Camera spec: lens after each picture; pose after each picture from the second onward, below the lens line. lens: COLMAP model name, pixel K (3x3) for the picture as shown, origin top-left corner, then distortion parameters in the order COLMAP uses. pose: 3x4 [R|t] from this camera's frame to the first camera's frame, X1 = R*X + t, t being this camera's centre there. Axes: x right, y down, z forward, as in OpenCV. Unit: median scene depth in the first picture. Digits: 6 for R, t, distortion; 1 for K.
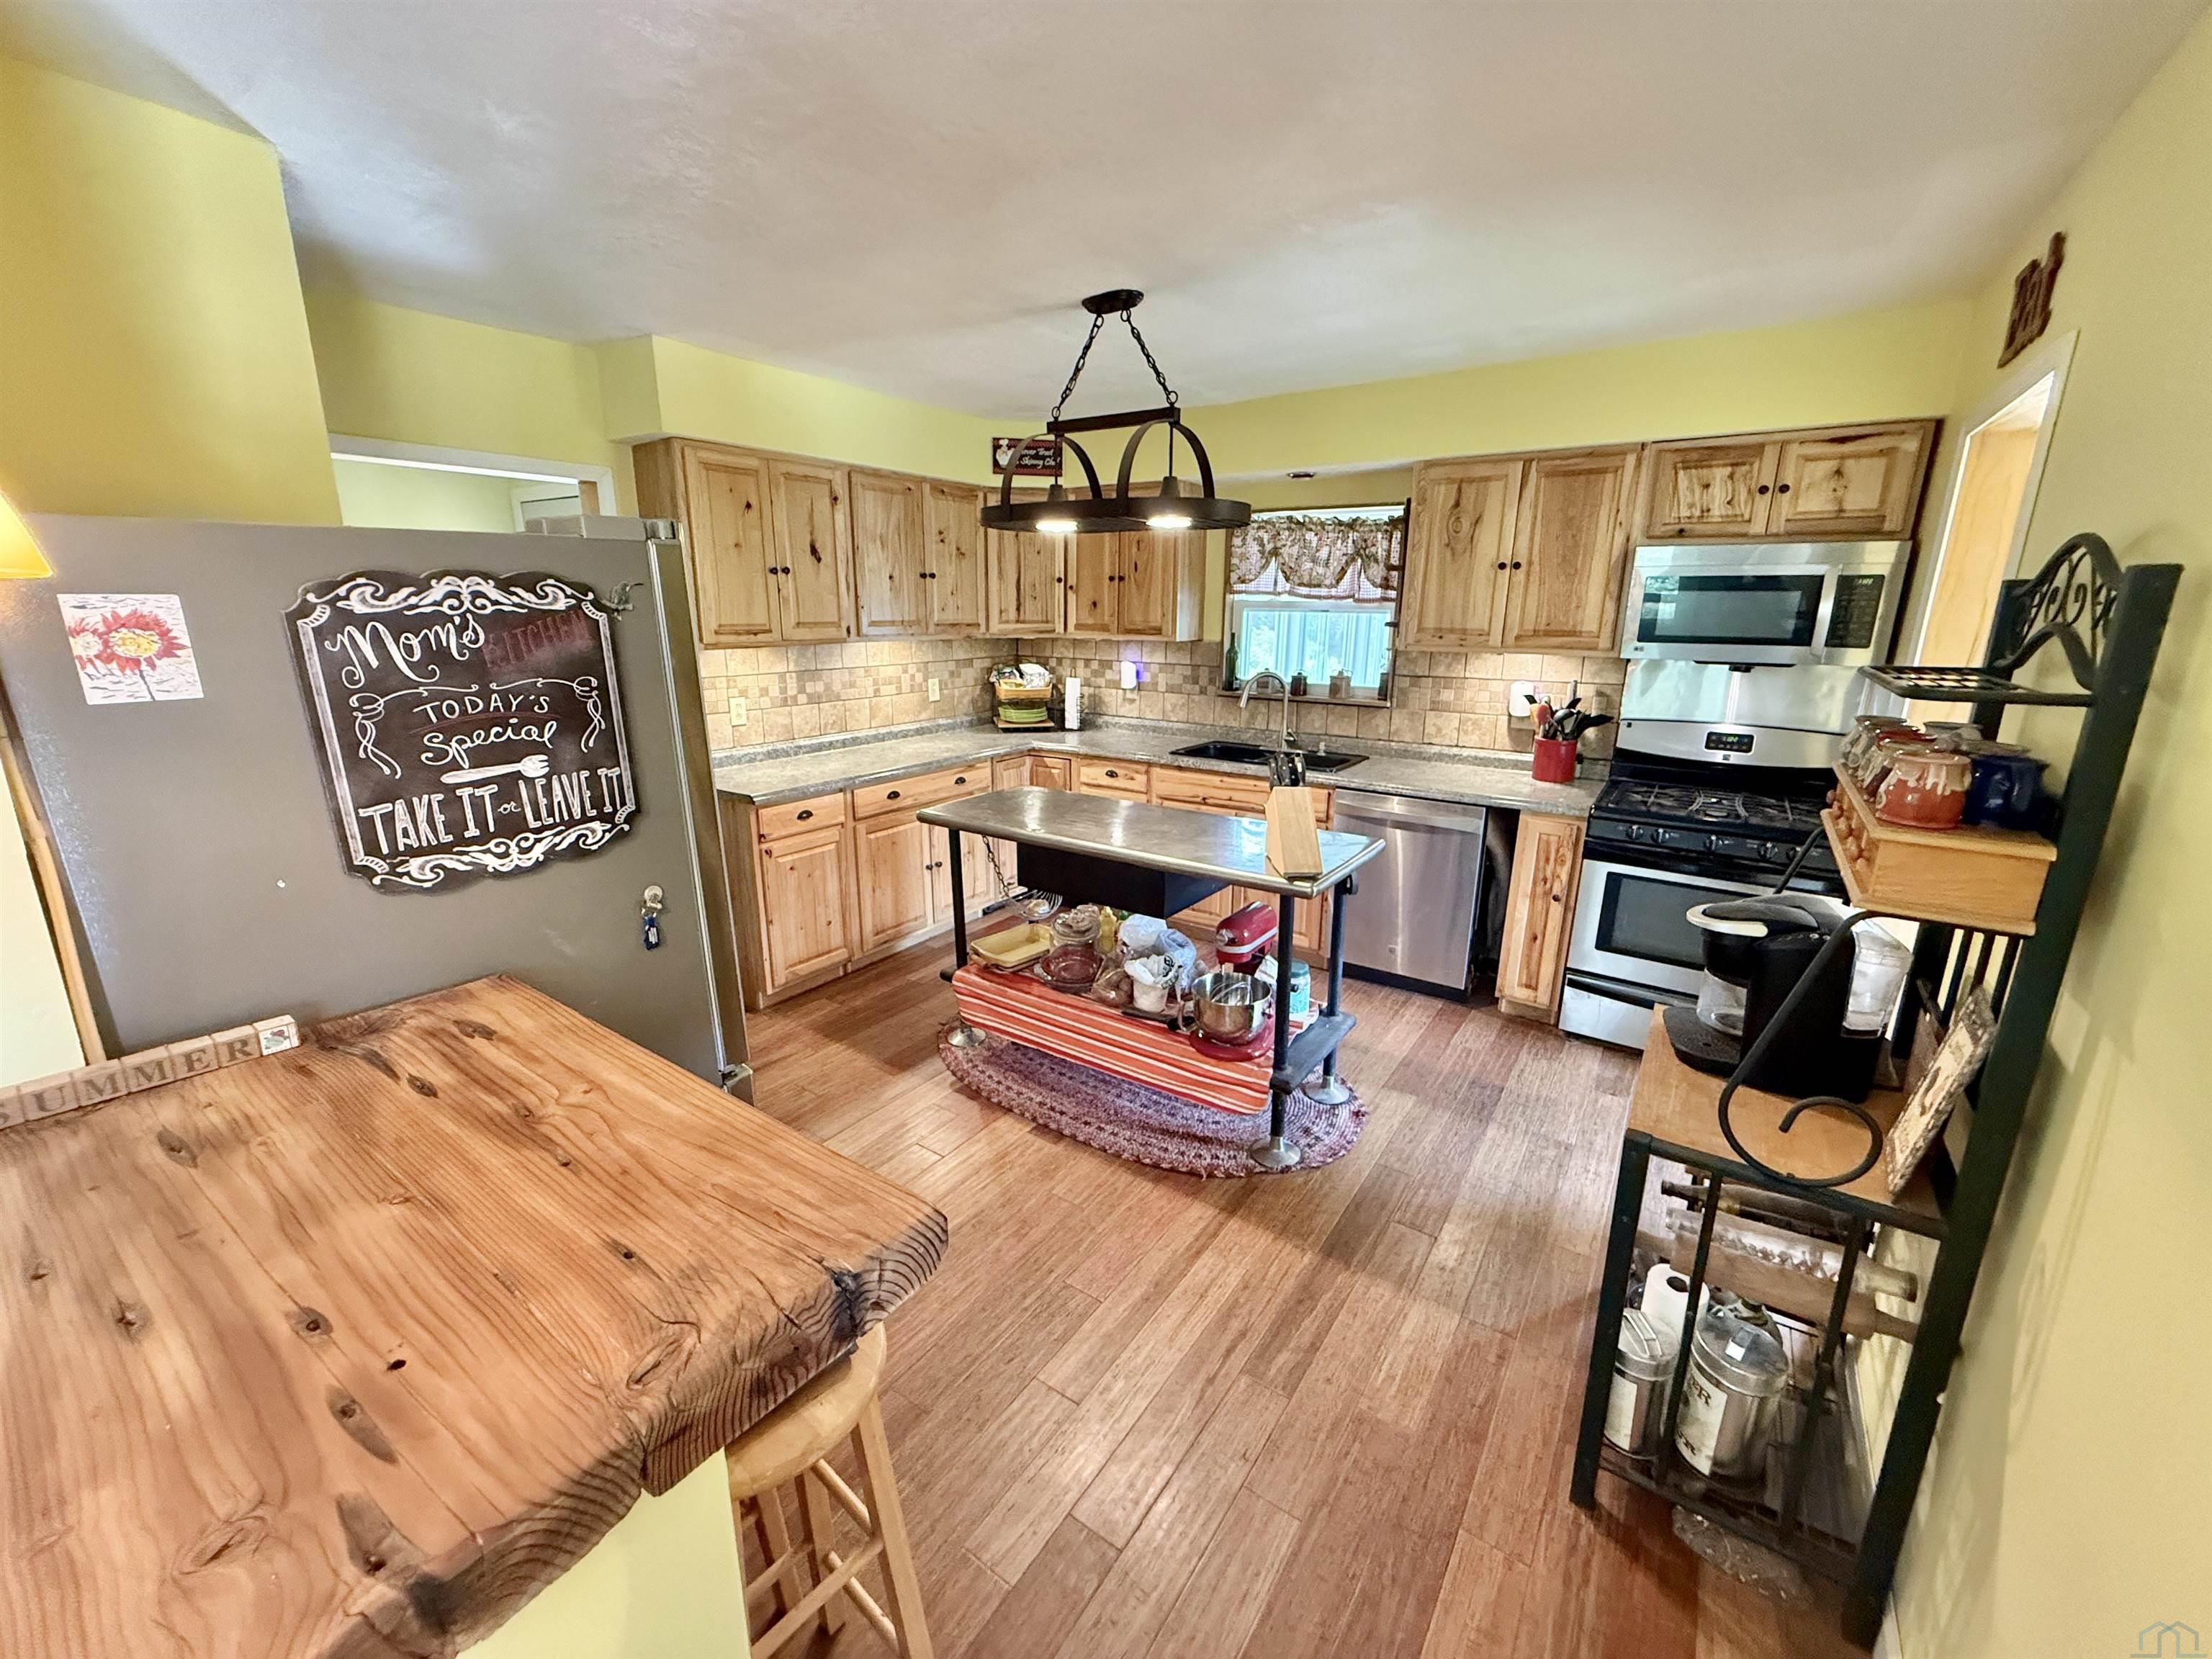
lens RADIAL K [[879.7, 0, 1103.0], [0, 879.7, 823.9], [0, 0, 1]] dist [0.000425, 0.000344]
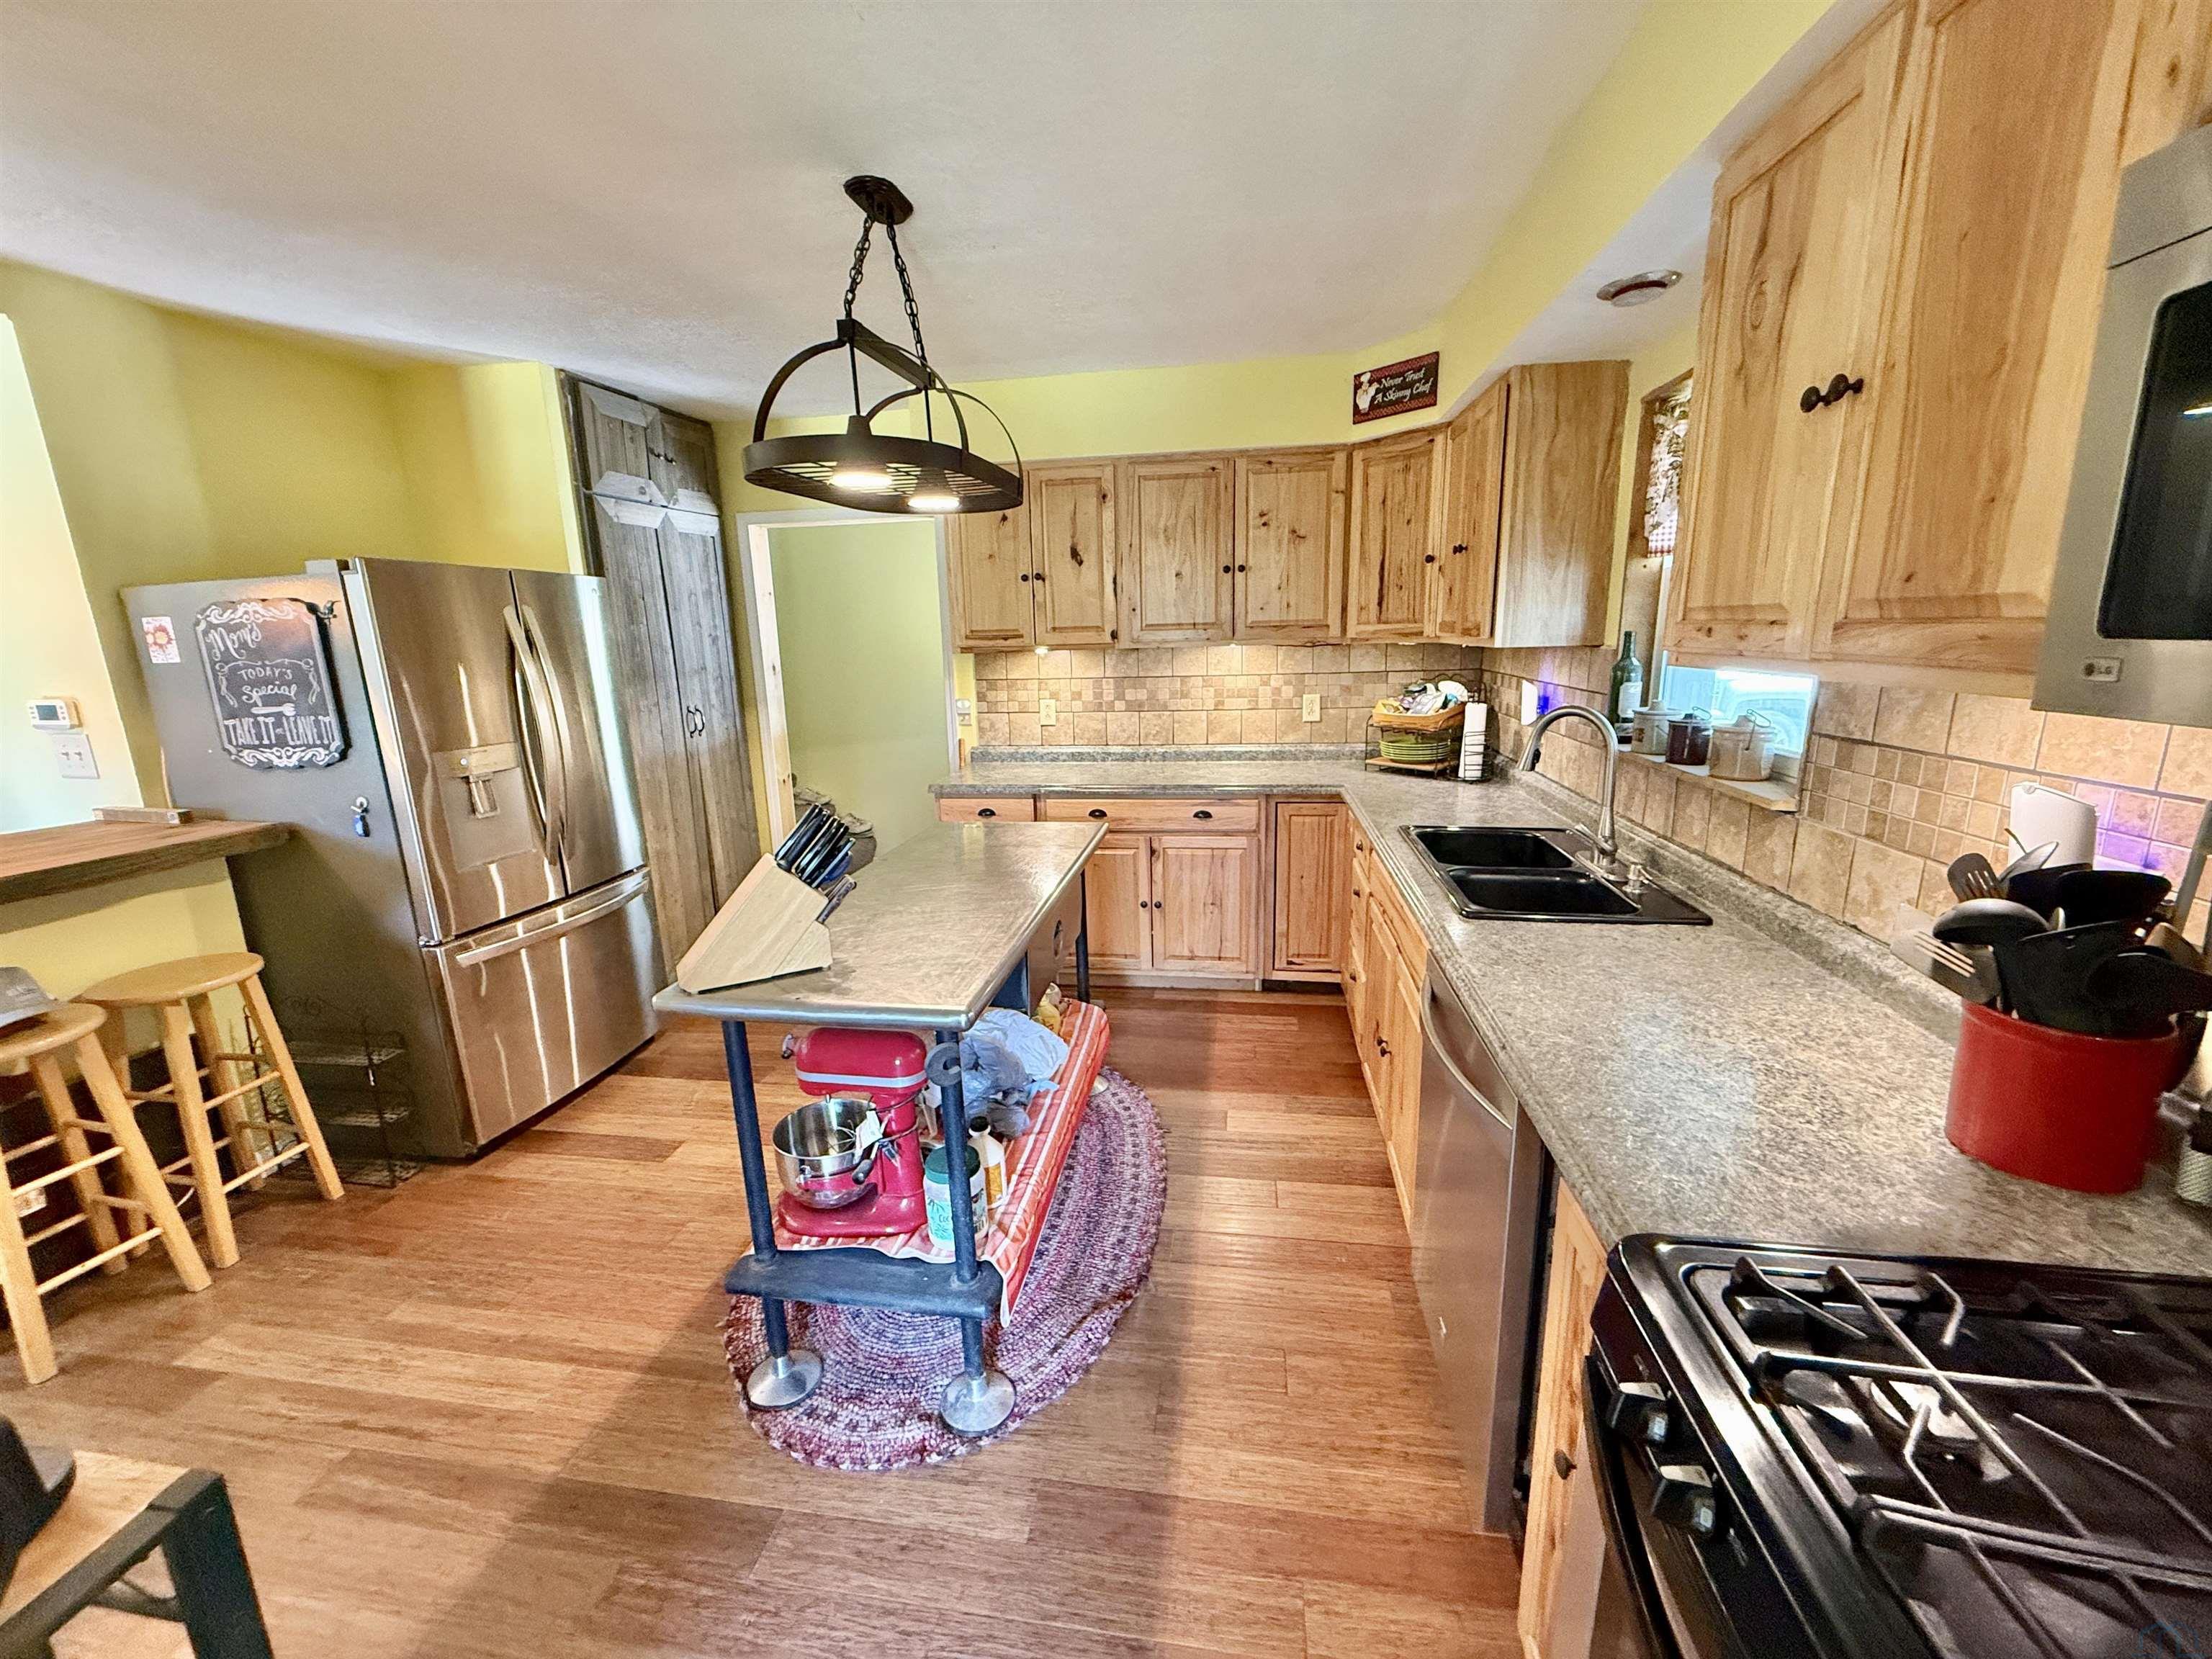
lens RADIAL K [[879.7, 0, 1102.3], [0, 879.7, 826.7], [0, 0, 1]] dist [0.000425, 0.000344]
pose [[0.434192, 0.179215, -0.882814, 0.607299], [-0.189975, 0.976186, 0.104735, -0.122241], [0.880561, 0.122237, 0.457898, 0.615595]]
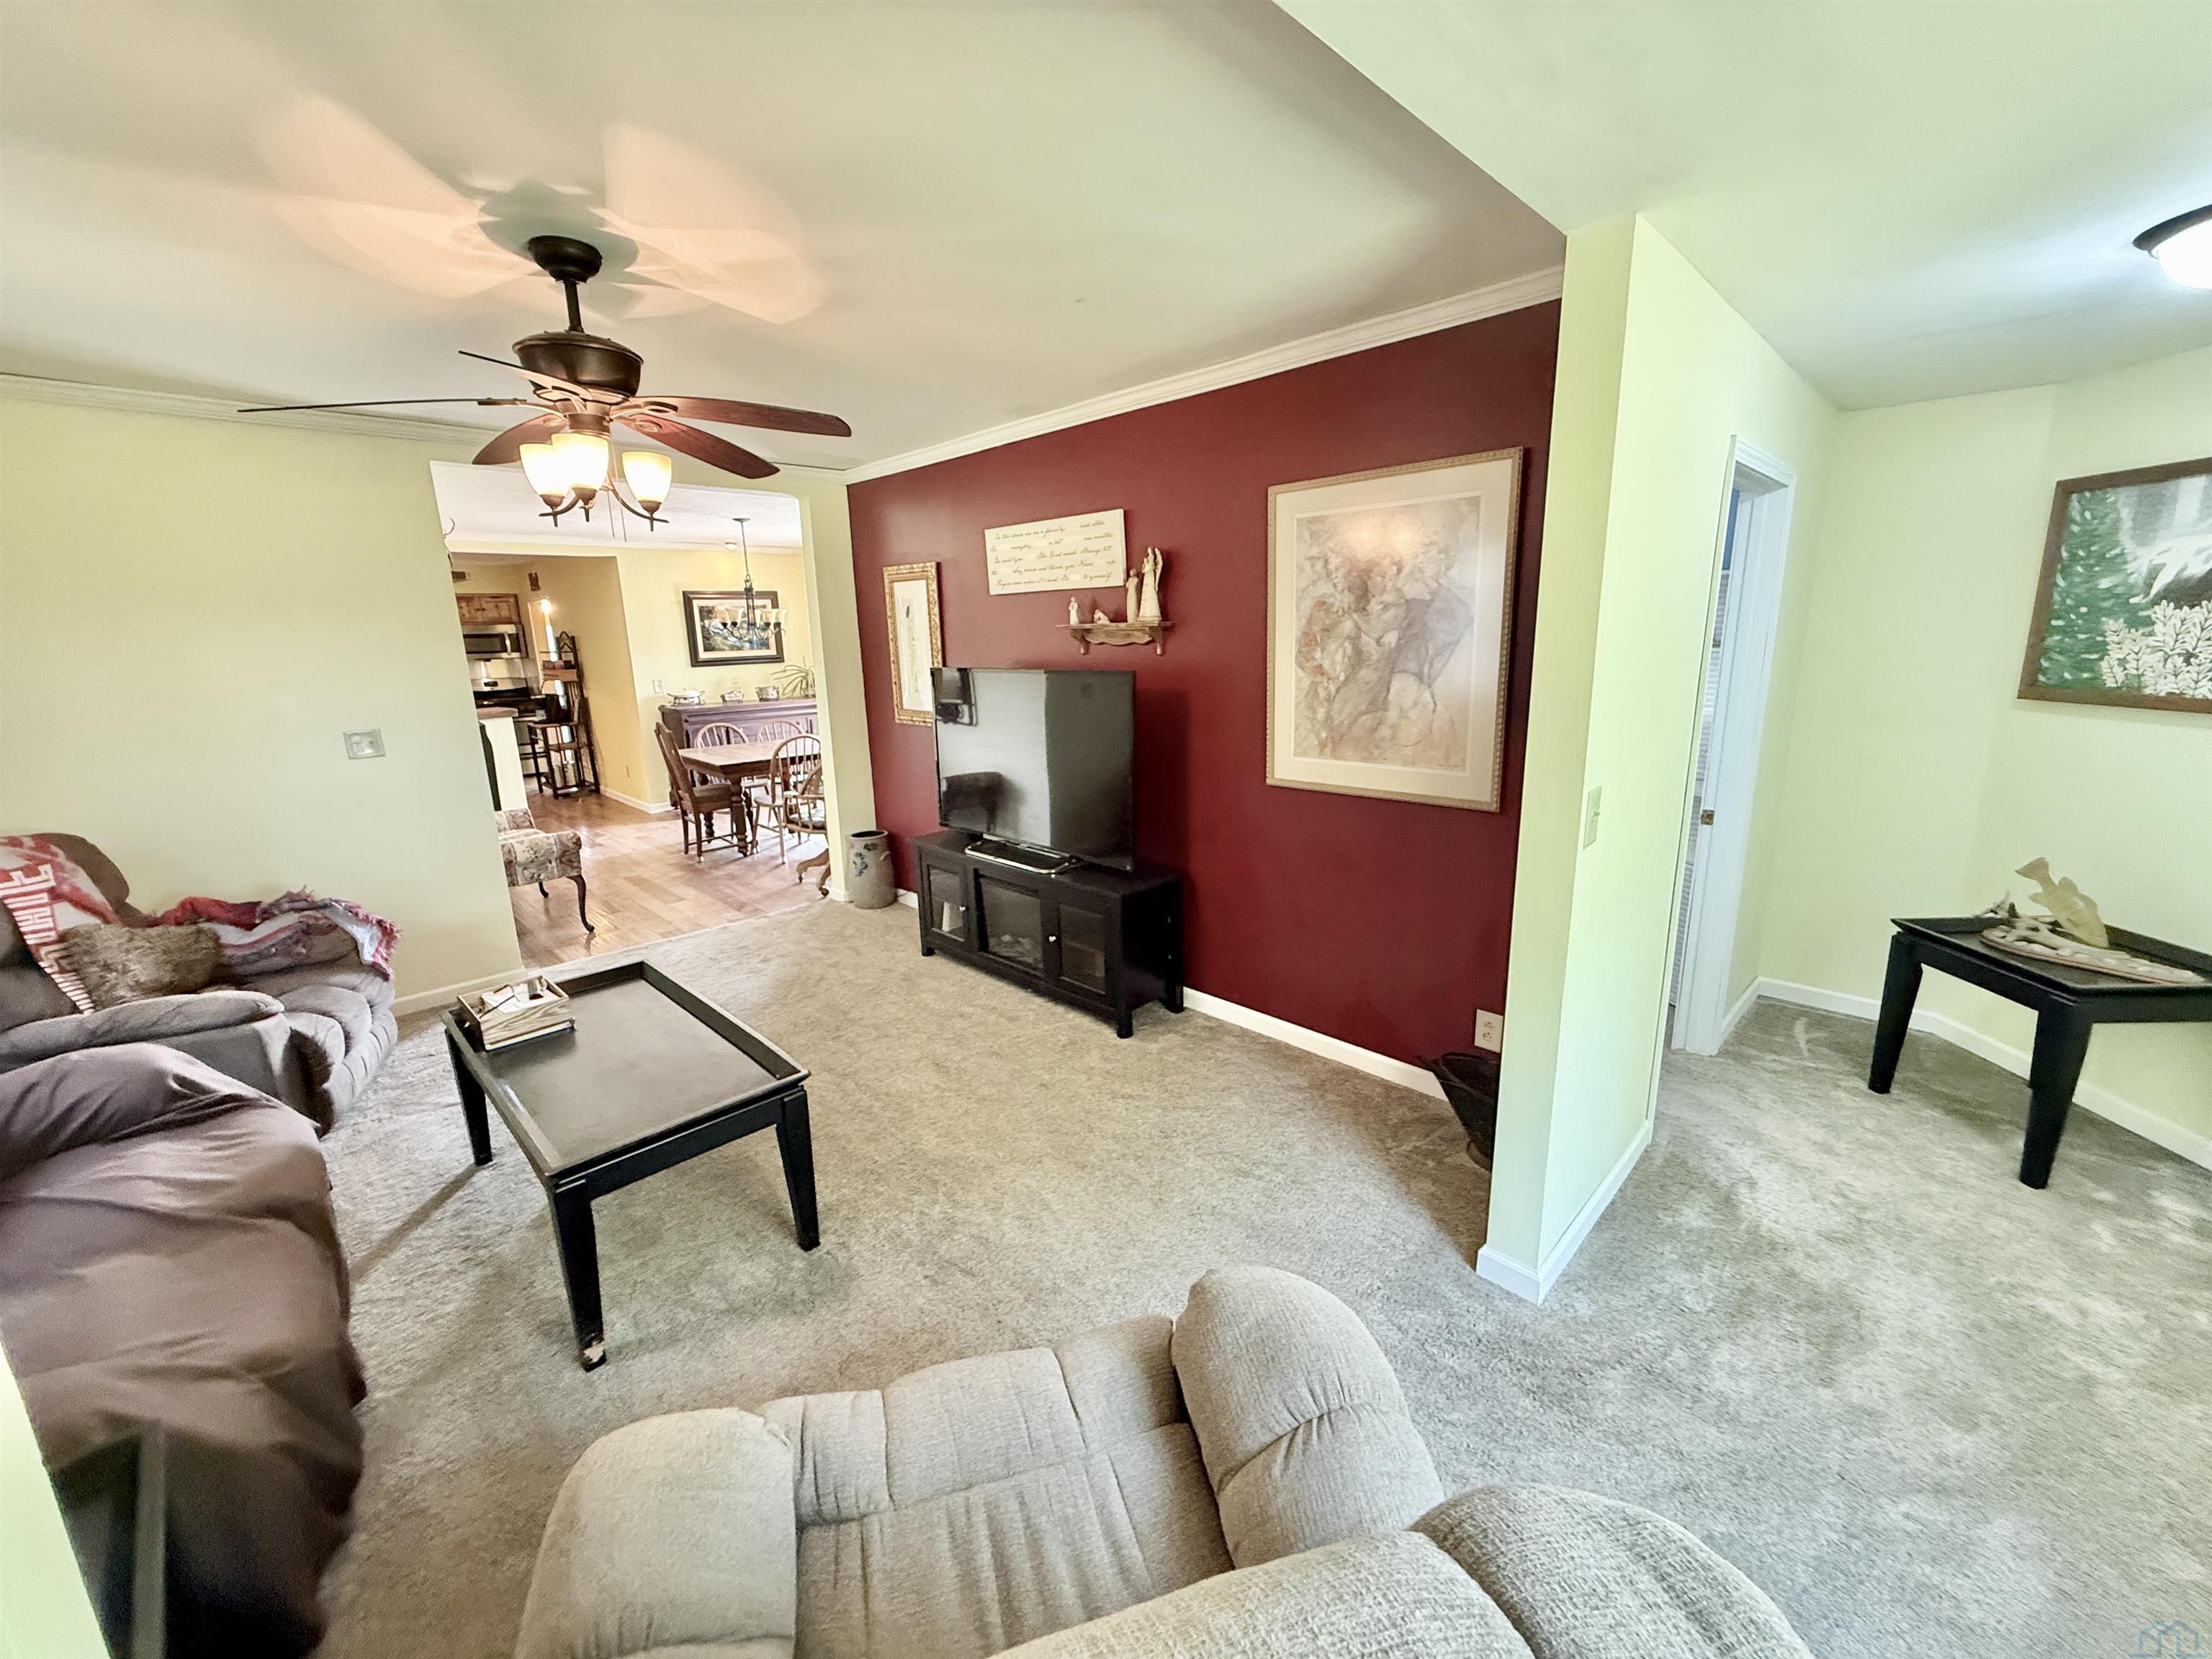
lens RADIAL K [[879.7, 0, 1104.8], [0, 879.7, 820.9], [0, 0, 1]] dist [0.000425, 0.000344]
pose [[0.177920, -0.222847, 0.958480, -1.912312], [0.264323, 0.949047, 0.171588, 0.388127], [-0.947881, 0.222819, 0.227758, -1.608241]]
